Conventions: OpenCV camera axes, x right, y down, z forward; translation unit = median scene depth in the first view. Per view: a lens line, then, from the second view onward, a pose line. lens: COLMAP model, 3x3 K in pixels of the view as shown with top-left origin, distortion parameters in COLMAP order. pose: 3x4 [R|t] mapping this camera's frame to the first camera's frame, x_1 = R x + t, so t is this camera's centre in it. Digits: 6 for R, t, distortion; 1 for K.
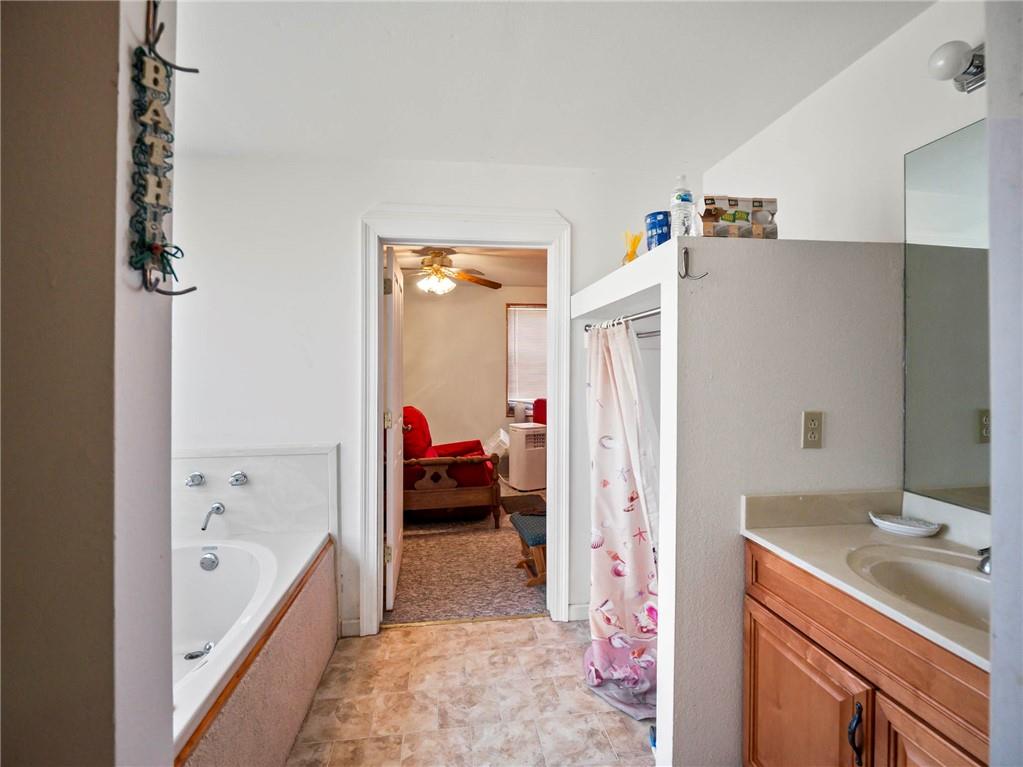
lens RADIAL K [[493.9, 0, 509.9], [0, 493.9, 366.8], [0, 0, 1]] dist [-0.000143, -0.000246]
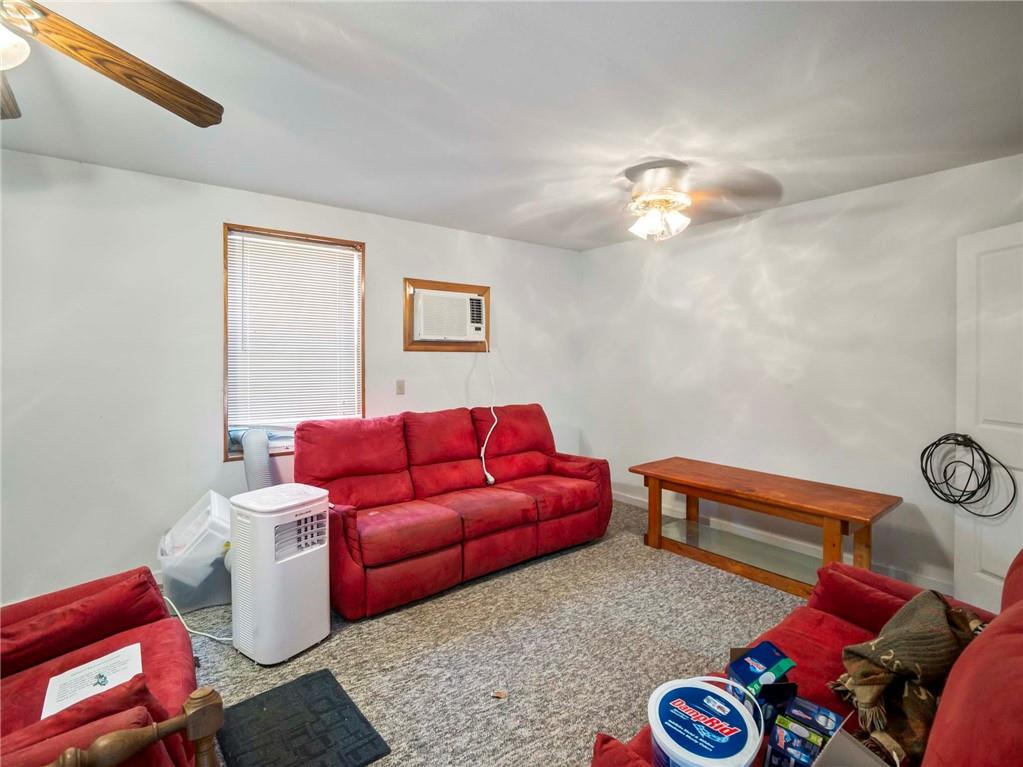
lens RADIAL K [[506.3, 0, 510.9], [0, 506.3, 356.0], [0, 0, 1]] dist [-0.000075, -0.000655]
pose [[0.863196, 0.001967, 0.504866, -0.016641], [-0.001952, 0.999998, -0.000559, -0.000389], [-0.504866, -0.000503, 0.863198, 0.479827]]
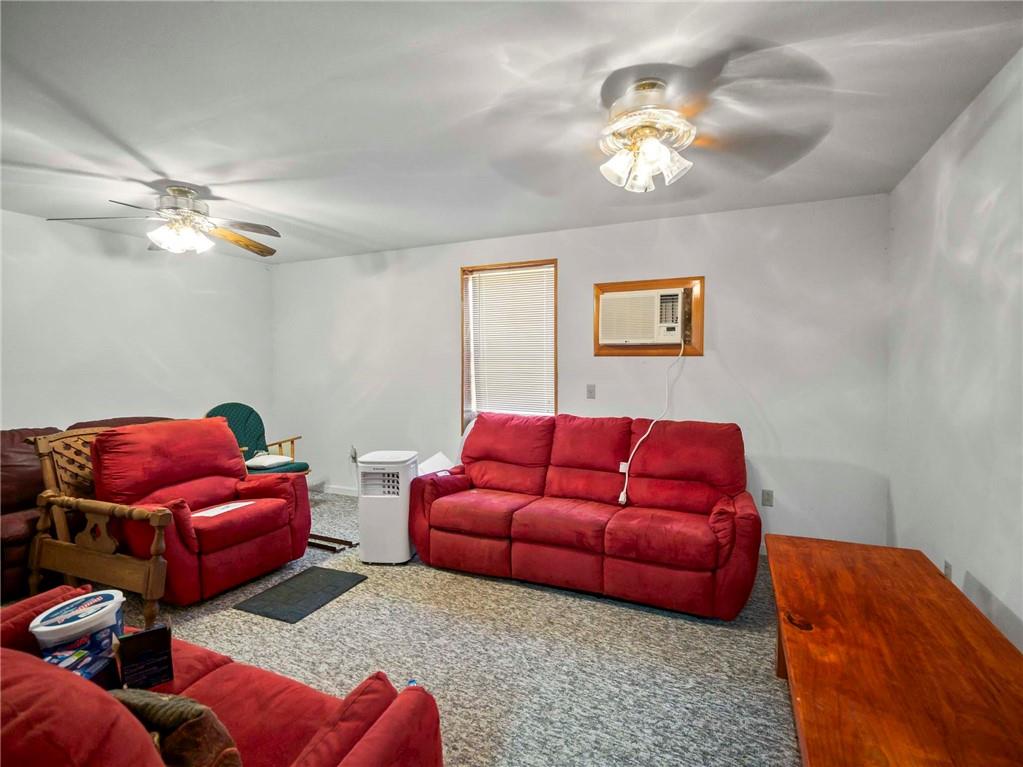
lens RADIAL K [[493.9, 0, 509.9], [0, 493.9, 366.8], [0, 0, 1]] dist [-0.000143, -0.000246]
pose [[0.844384, 0.004431, -0.535721, 0.449120], [0.001361, 0.999945, 0.010415, 0.000355], [0.535737, -0.009523, 0.844331, 0.506853]]
